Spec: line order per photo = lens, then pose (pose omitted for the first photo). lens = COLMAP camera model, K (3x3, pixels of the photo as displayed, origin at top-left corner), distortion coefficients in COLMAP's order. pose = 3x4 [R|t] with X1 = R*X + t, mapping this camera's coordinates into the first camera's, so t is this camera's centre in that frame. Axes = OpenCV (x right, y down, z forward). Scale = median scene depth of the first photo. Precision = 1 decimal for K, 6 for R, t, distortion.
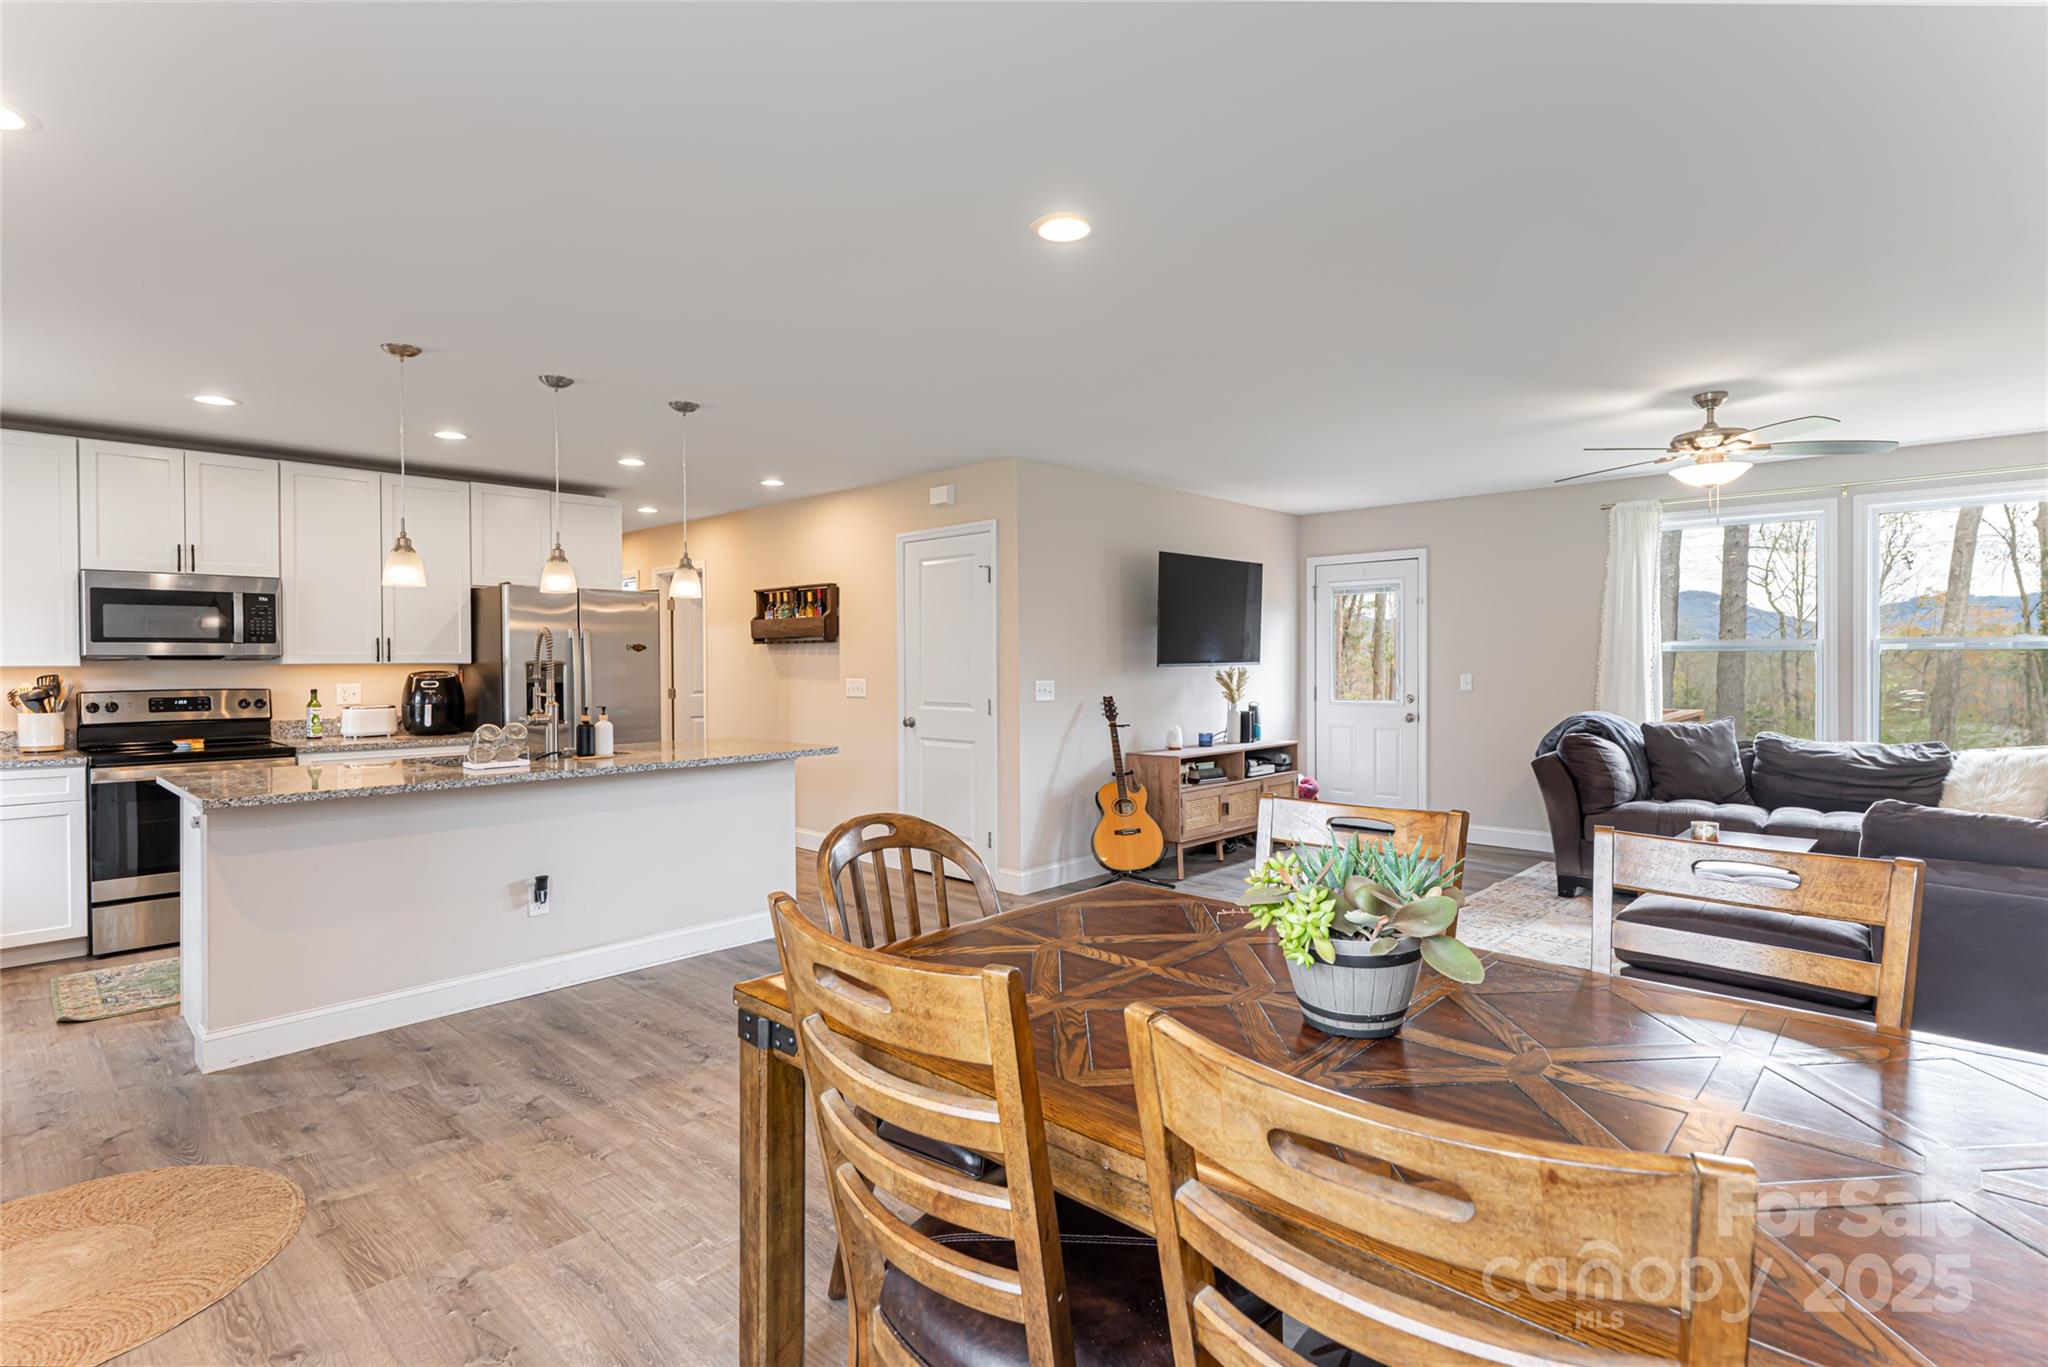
lens RADIAL K [[985.3, 0, 1014.9], [0, 985.3, 671.3], [0, 0, 1]] dist [-0.000803, 0.000240]
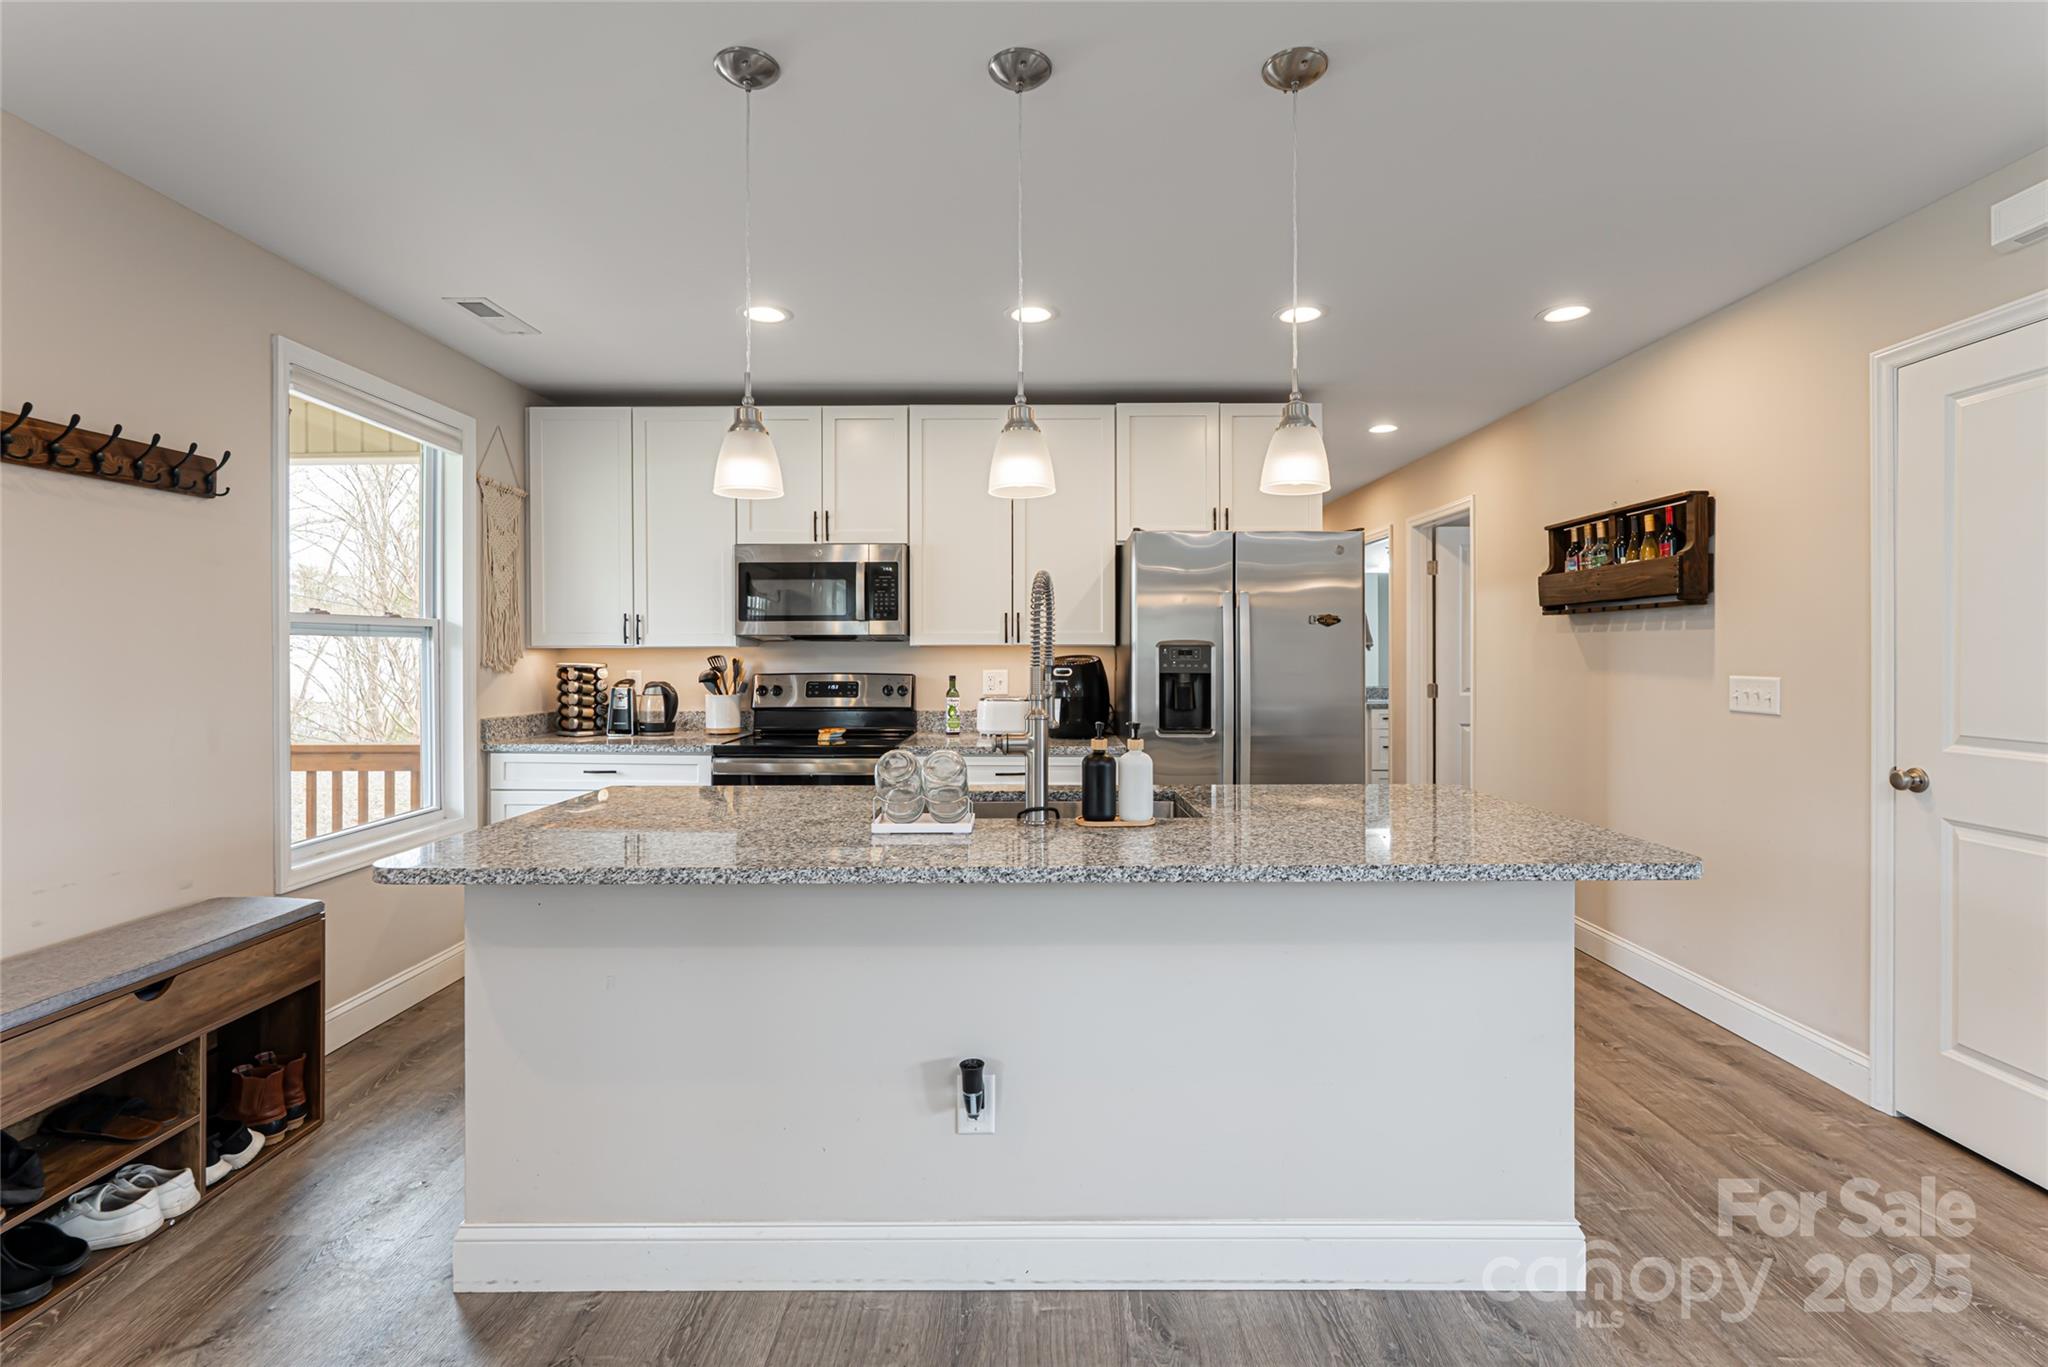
lens RADIAL K [[924.9, 0, 1035.3], [0, 924.9, 660.0], [0, 0, 1]] dist [0.001500, -0.002350]
pose [[0.686077, 0.008507, -0.727480, -0.082730], [-0.010061, 0.999947, 0.002205, 0.002262], [0.727460, 0.005806, 0.686126, 0.485763]]
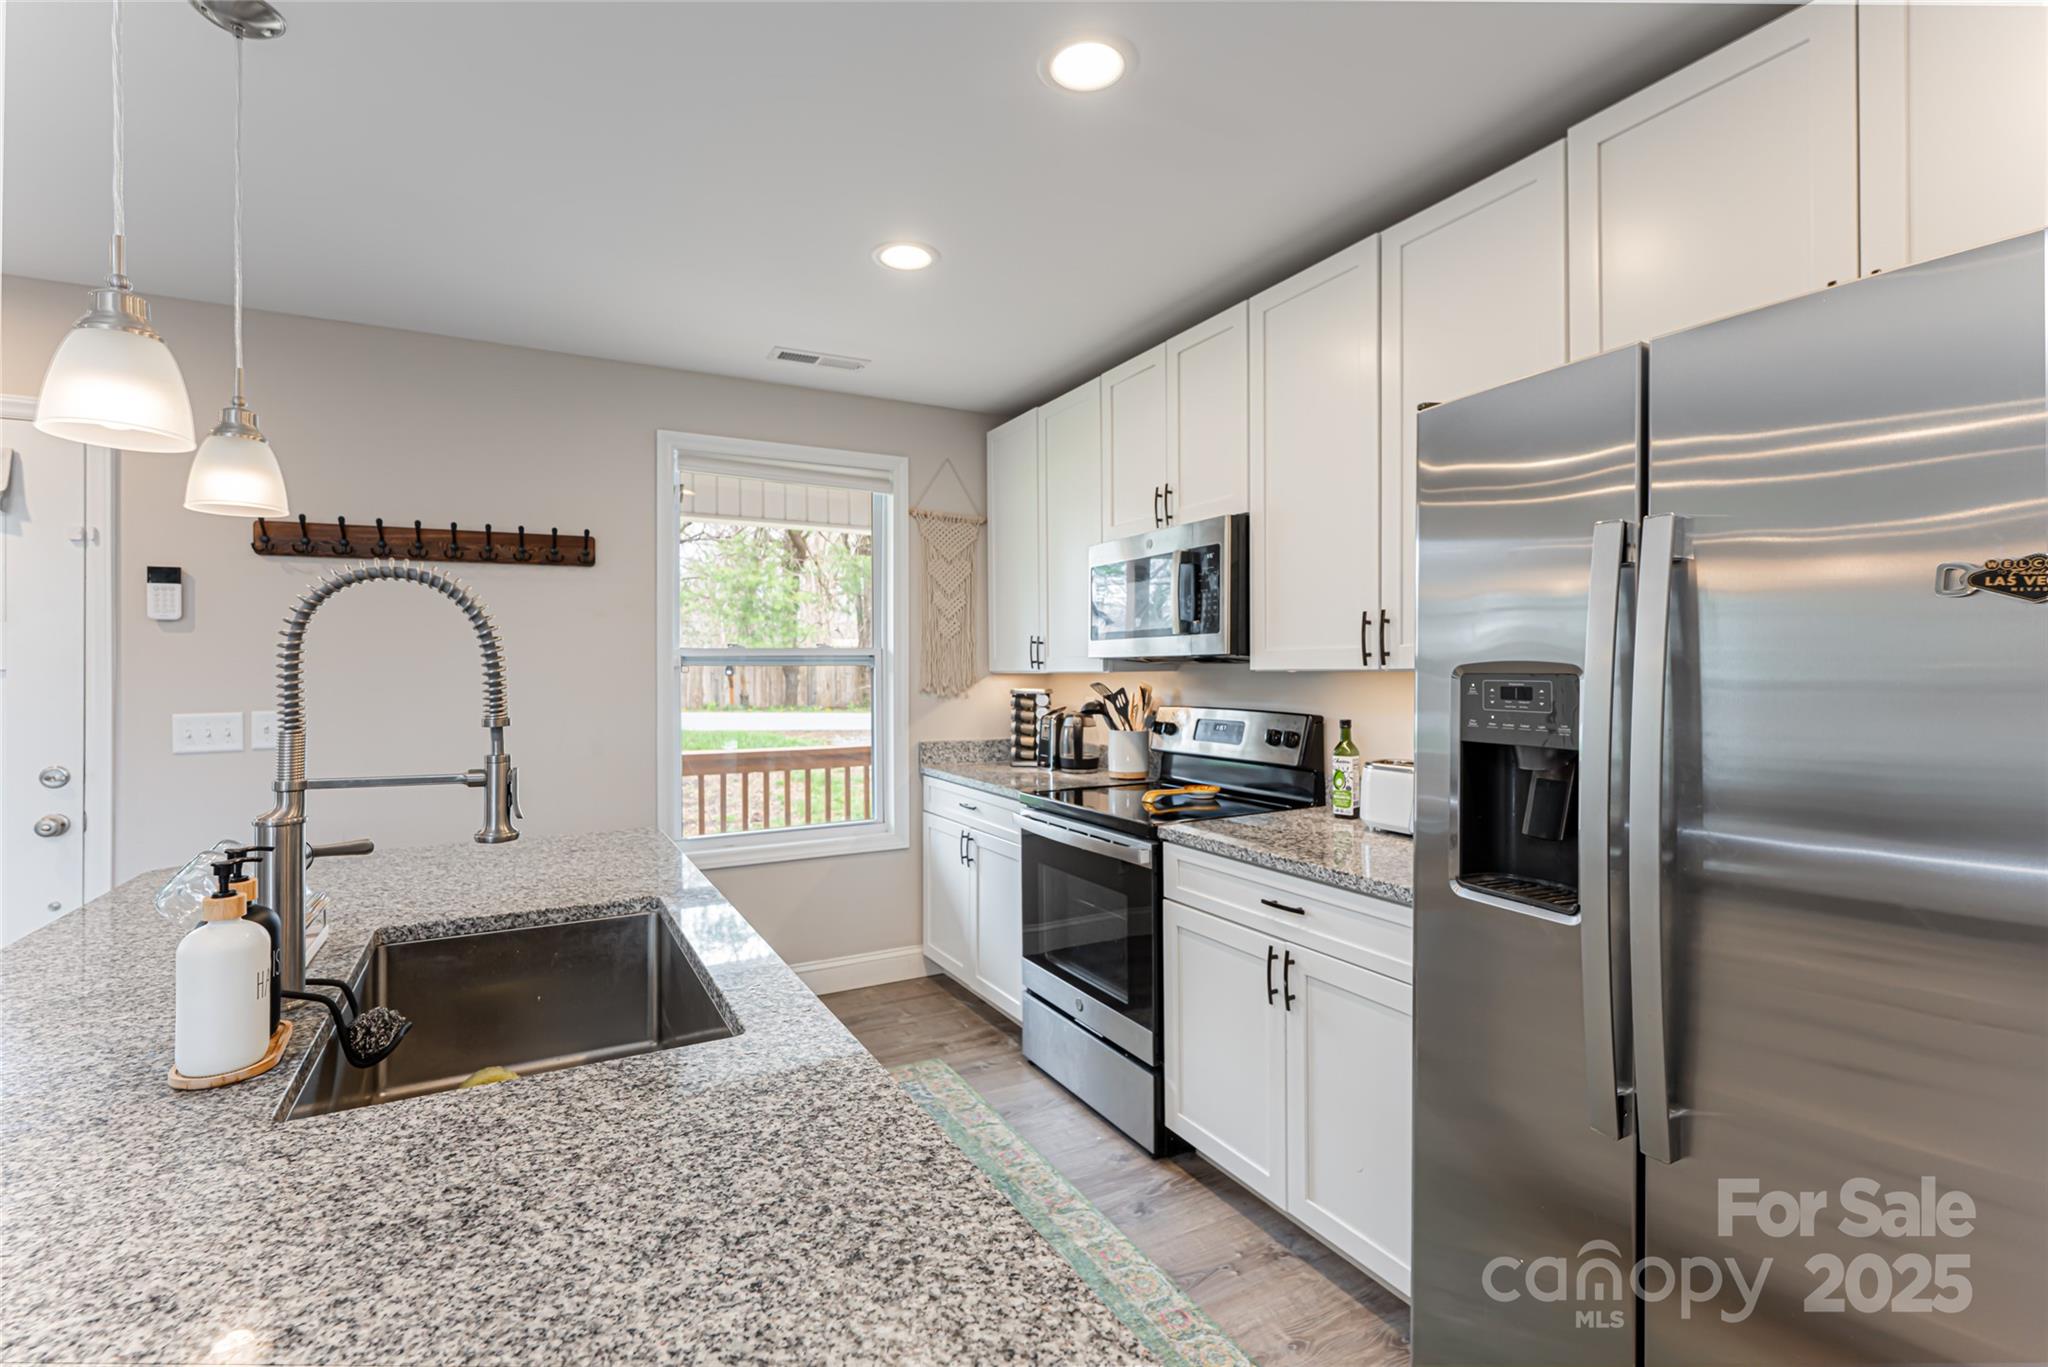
lens RADIAL K [[958.0, 0, 1013.7], [0, 958.0, 665.1], [0, 0, 1]] dist [0.009618, -0.003968]
pose [[-0.316635, 0.002552, -0.948544, -0.180847], [-0.003941, 0.999984, 0.004006, -0.010754], [0.948539, 0.005007, -0.316620, 0.951289]]
